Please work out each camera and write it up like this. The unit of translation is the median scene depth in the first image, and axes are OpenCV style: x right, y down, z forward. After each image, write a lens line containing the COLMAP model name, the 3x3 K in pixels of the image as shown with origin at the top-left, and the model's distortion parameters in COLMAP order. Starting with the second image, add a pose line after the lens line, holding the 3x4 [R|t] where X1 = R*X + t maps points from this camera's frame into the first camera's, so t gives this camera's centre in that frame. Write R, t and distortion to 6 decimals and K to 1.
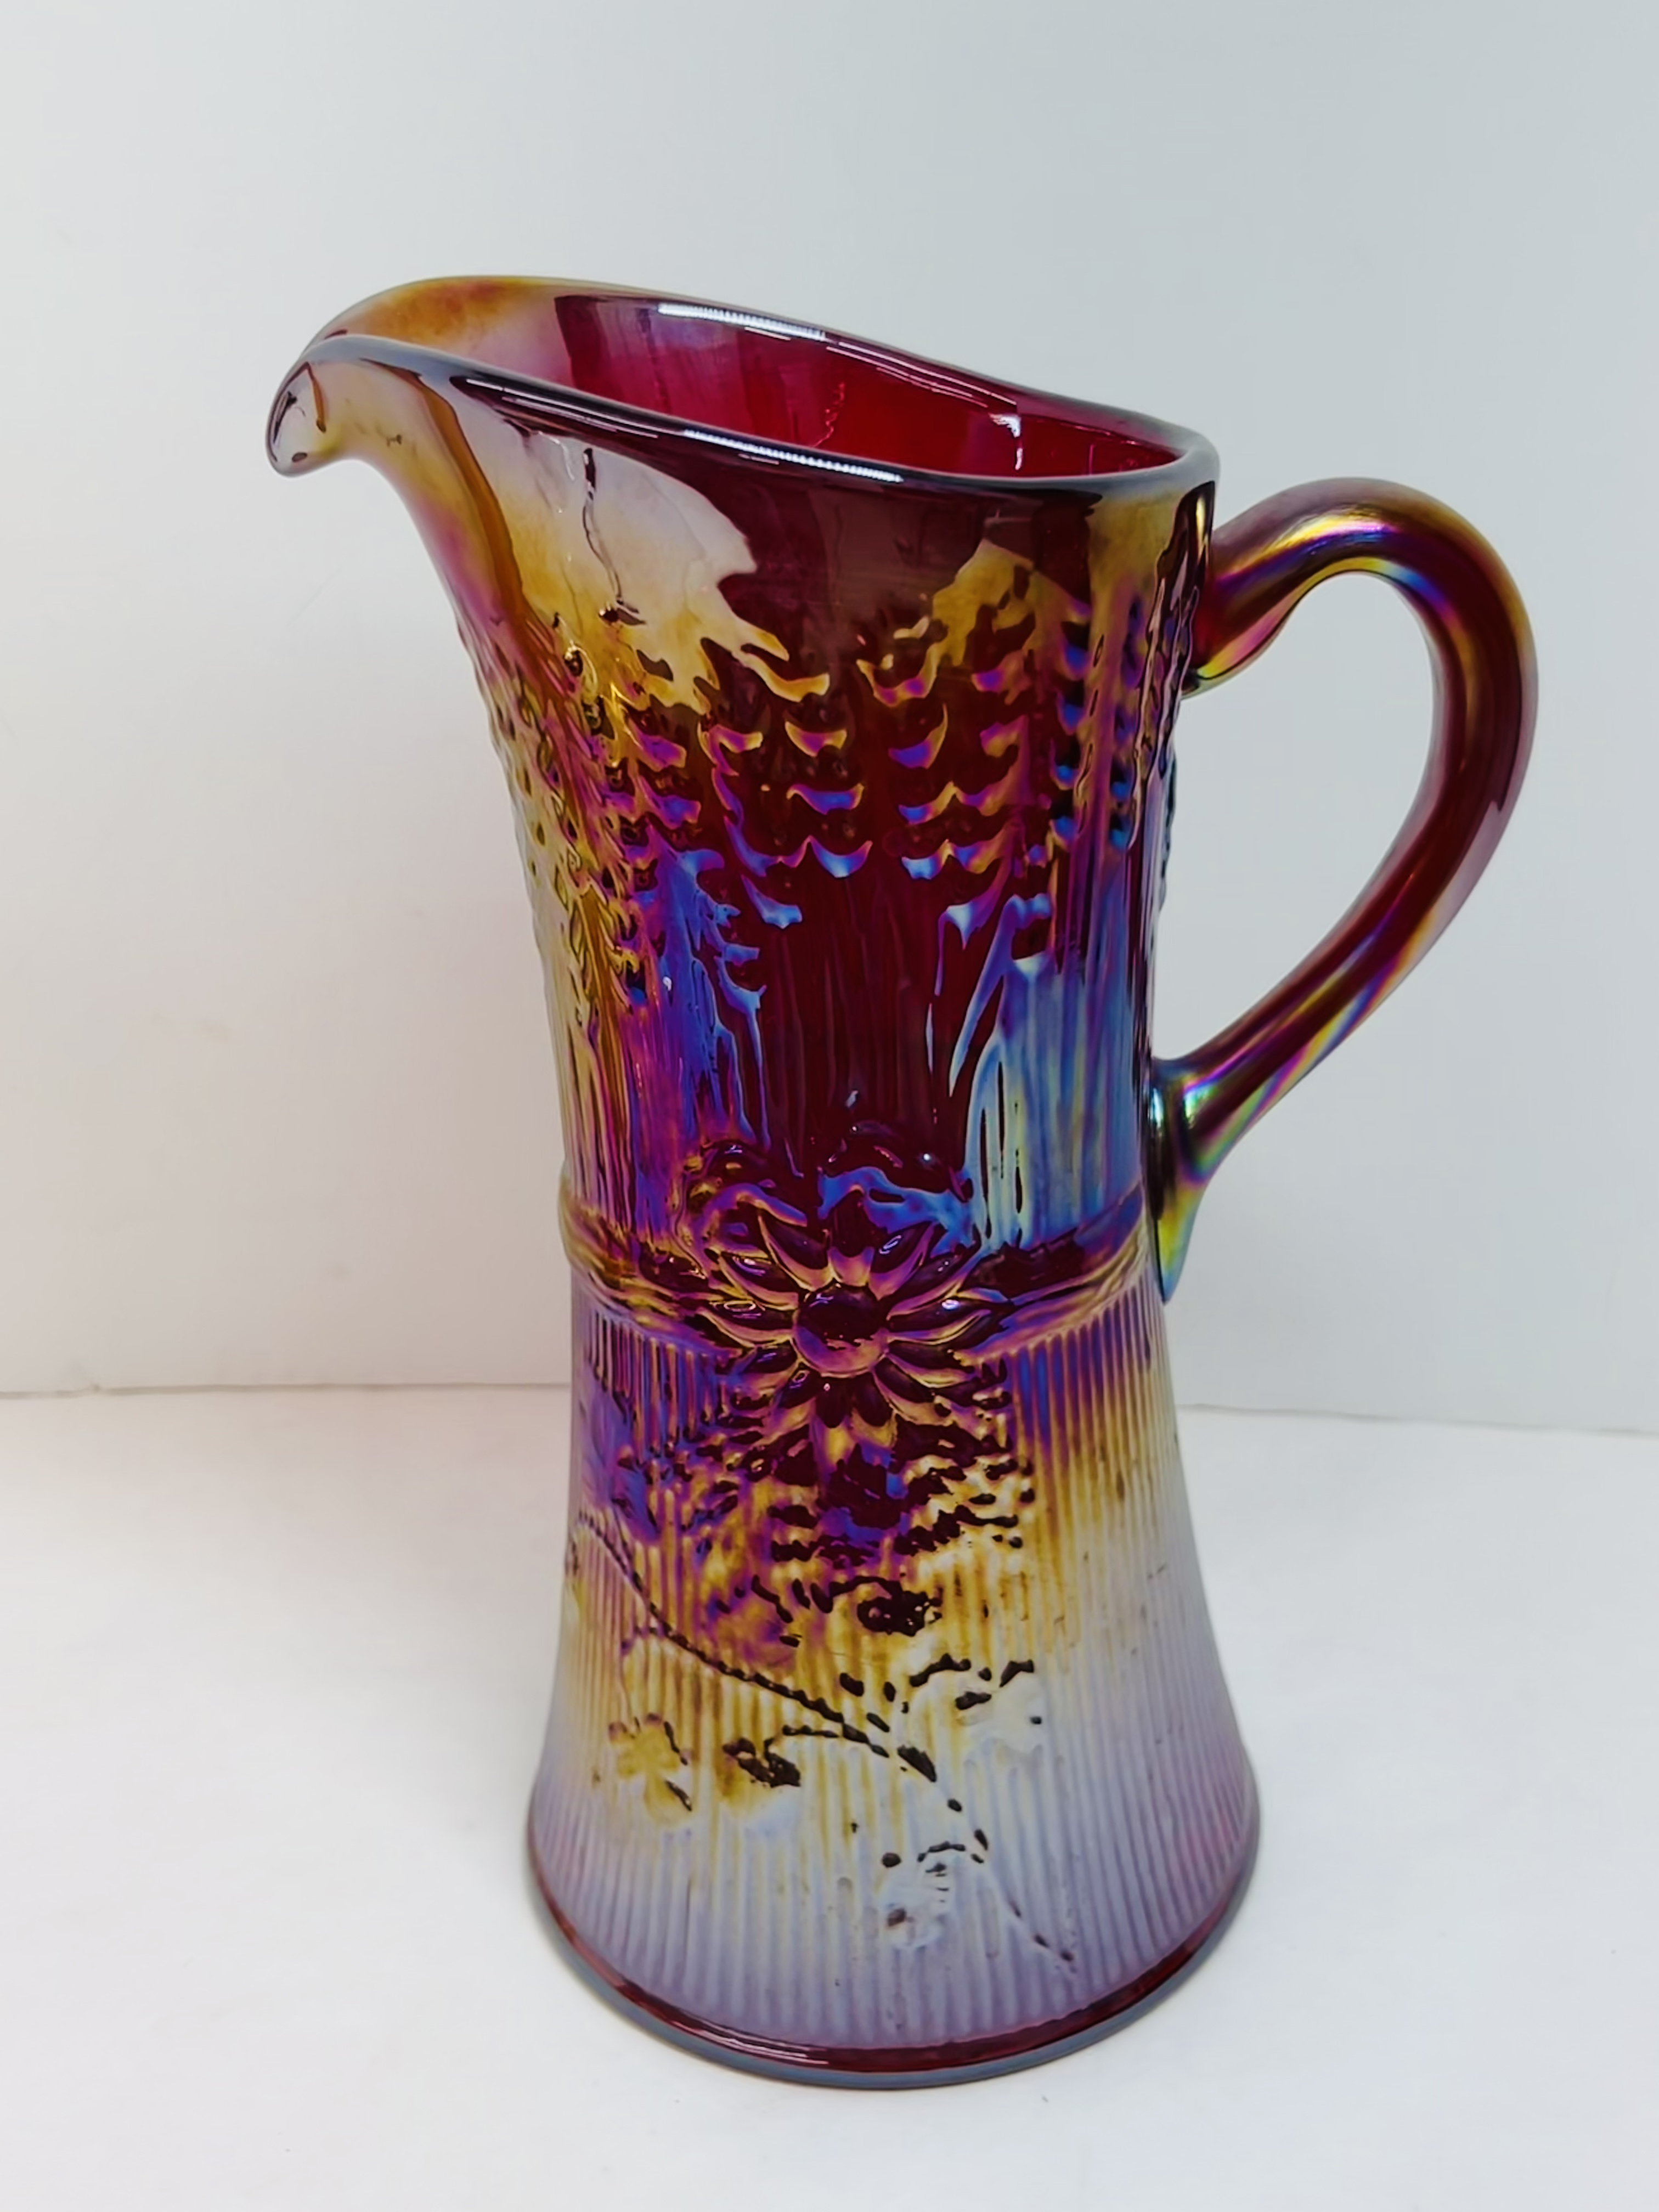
lens RADIAL K [[2414.0, 0, 829.5], [0, 2414.0, 1106.0], [0, 0, 1]] dist [0.109425, 0.010367]
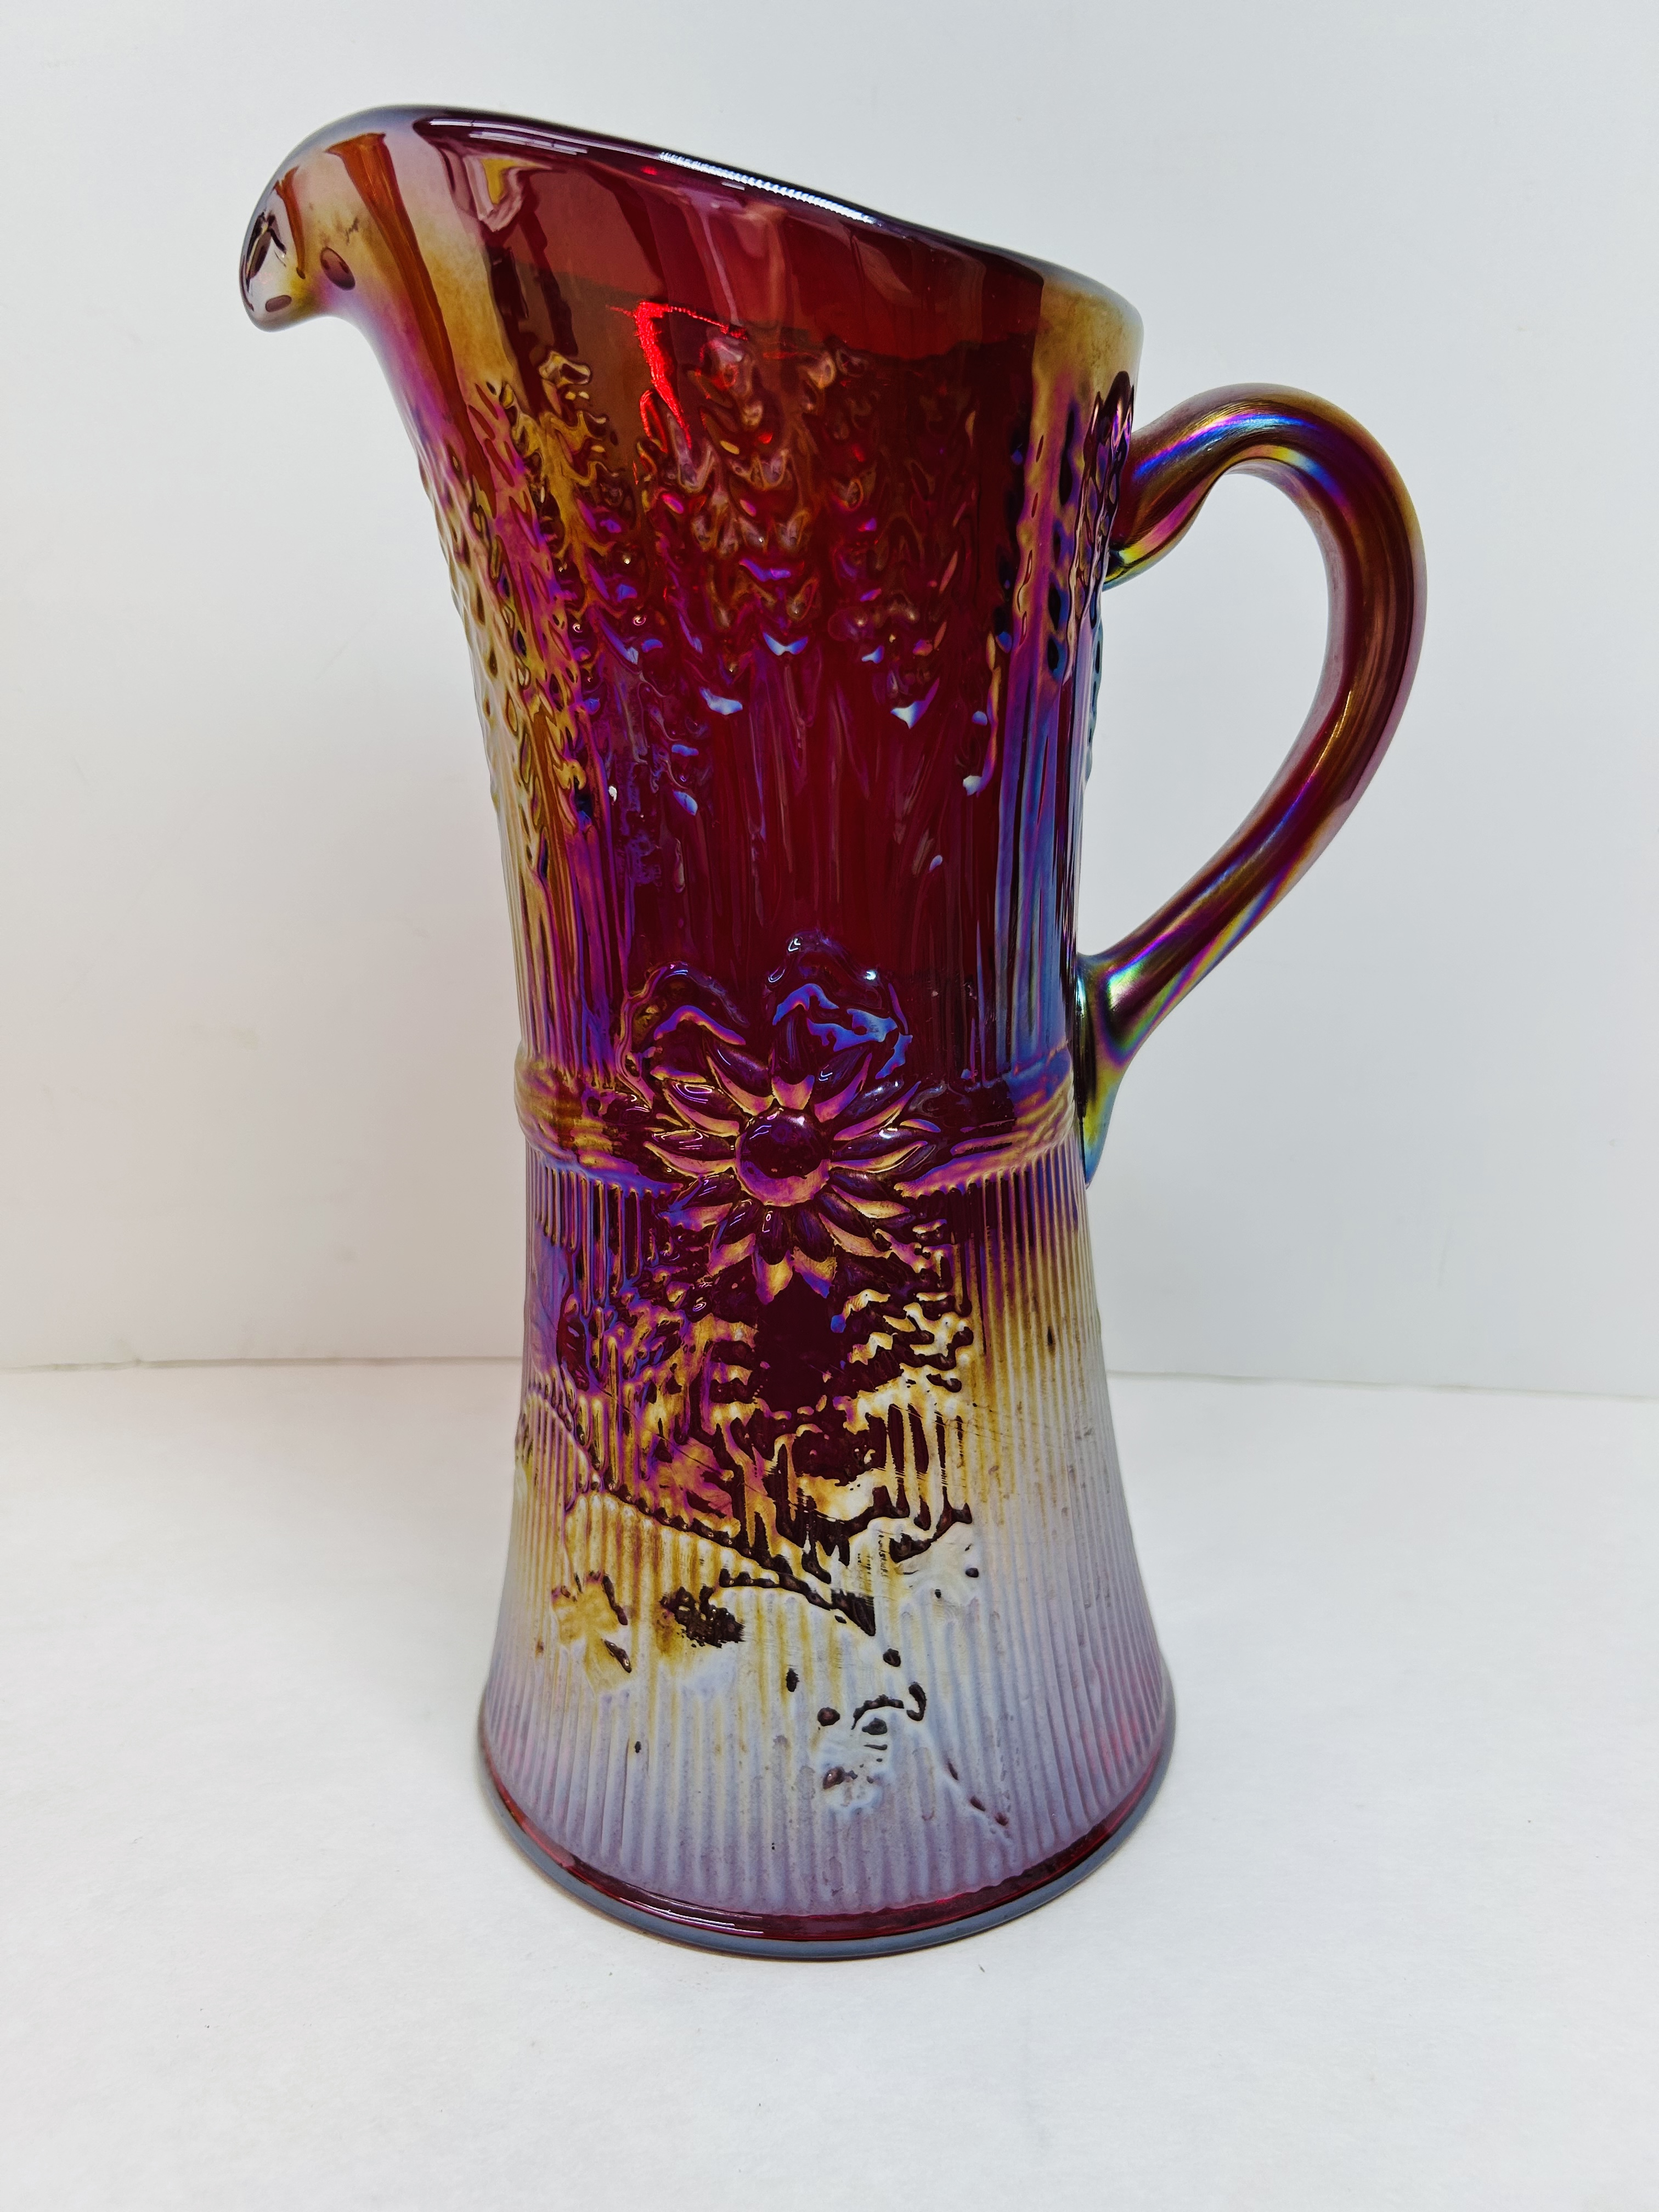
lens RADIAL K [[1680.8, 0, 829.5], [0, 1680.8, 1106.0], [0, 0, 1]] dist [0.075206, -0.003395]
pose [[0.999564, 0.008097, 0.028409, 0.004072], [-0.004405, 0.991804, -0.127693, 0.151345], [-0.029210, 0.127512, 0.991407, 0.281120]]
